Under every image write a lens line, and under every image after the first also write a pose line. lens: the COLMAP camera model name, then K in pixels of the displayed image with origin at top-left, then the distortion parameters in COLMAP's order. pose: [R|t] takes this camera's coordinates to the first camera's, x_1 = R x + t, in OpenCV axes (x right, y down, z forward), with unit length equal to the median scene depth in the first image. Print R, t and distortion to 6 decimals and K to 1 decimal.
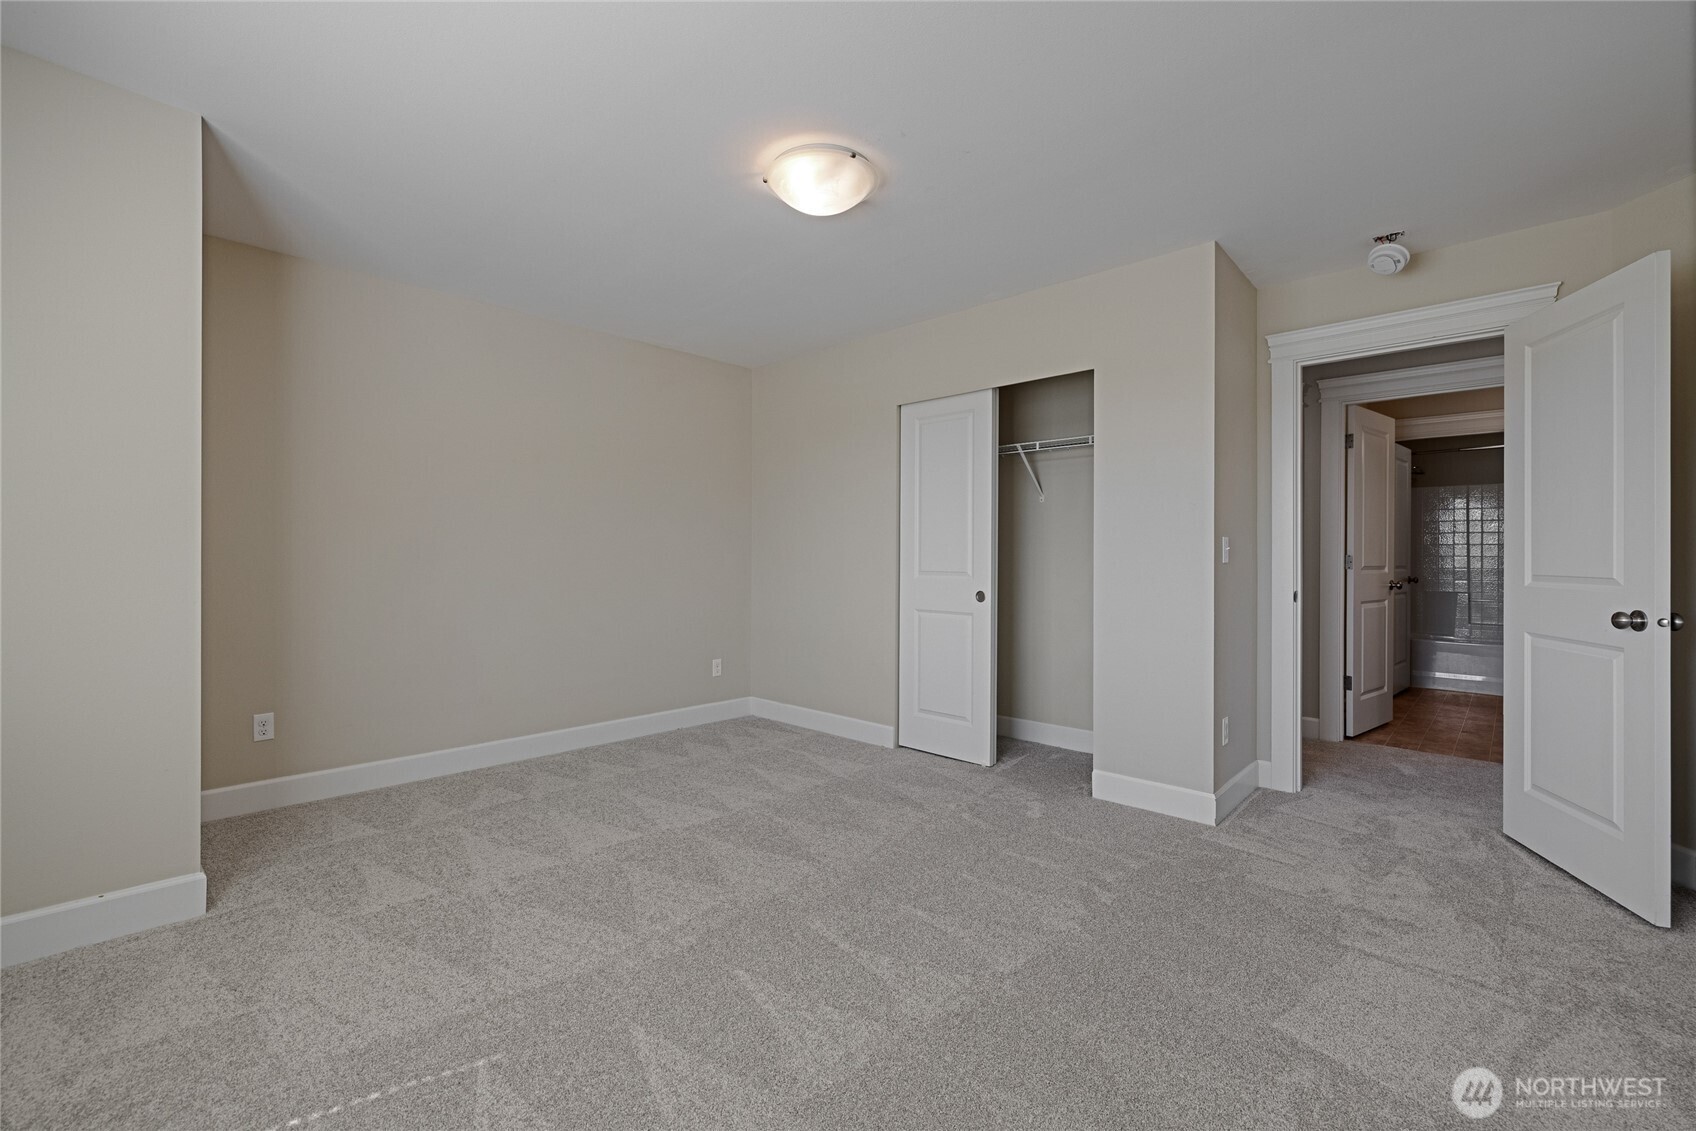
lens RADIAL K [[713.1, 0, 837.4], [0, 713.1, 555.5], [0, 0, 1]] dist [-0.004746, 0.001071]
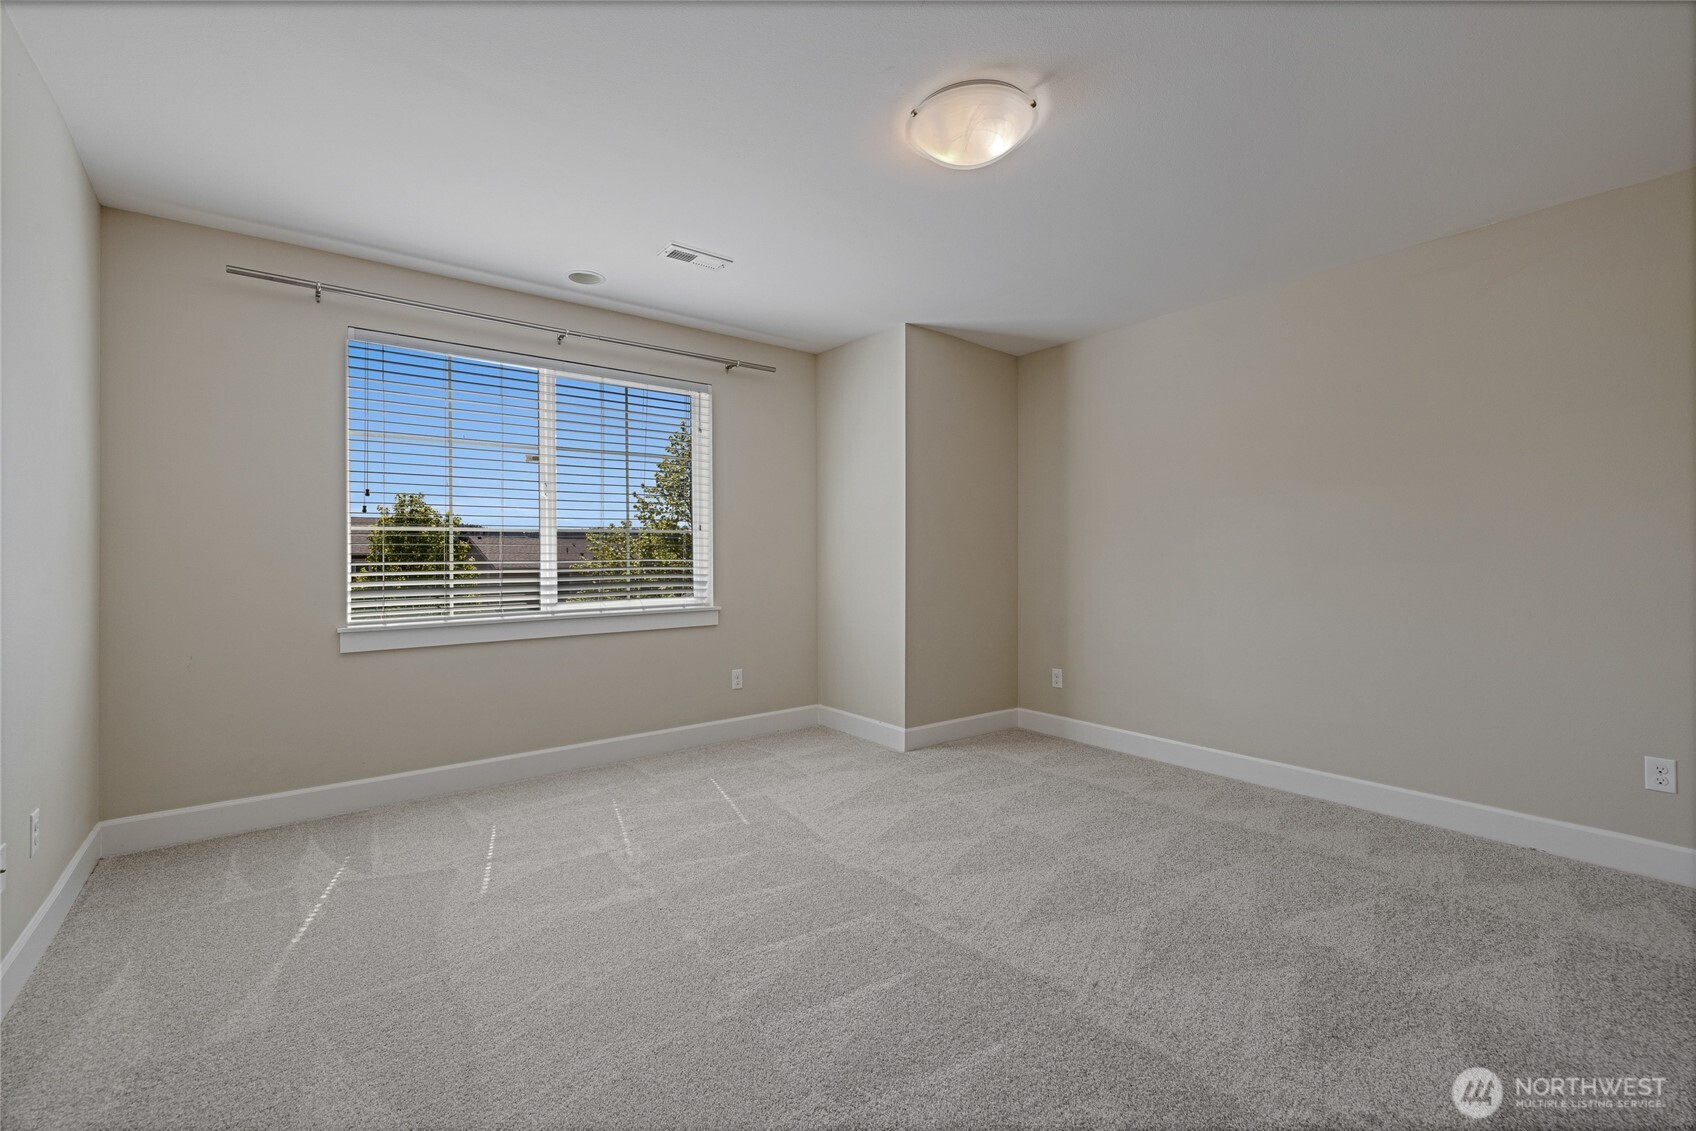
lens RADIAL K [[713.1, 0, 840.8], [0, 713.1, 566.2], [0, 0, 1]] dist [-0.004746, 0.001071]
pose [[-0.135830, 0.013403, -0.990642, 0.684940], [-0.001617, 0.999904, 0.013750, -0.008410], [0.990731, 0.003470, -0.135795, 0.748739]]
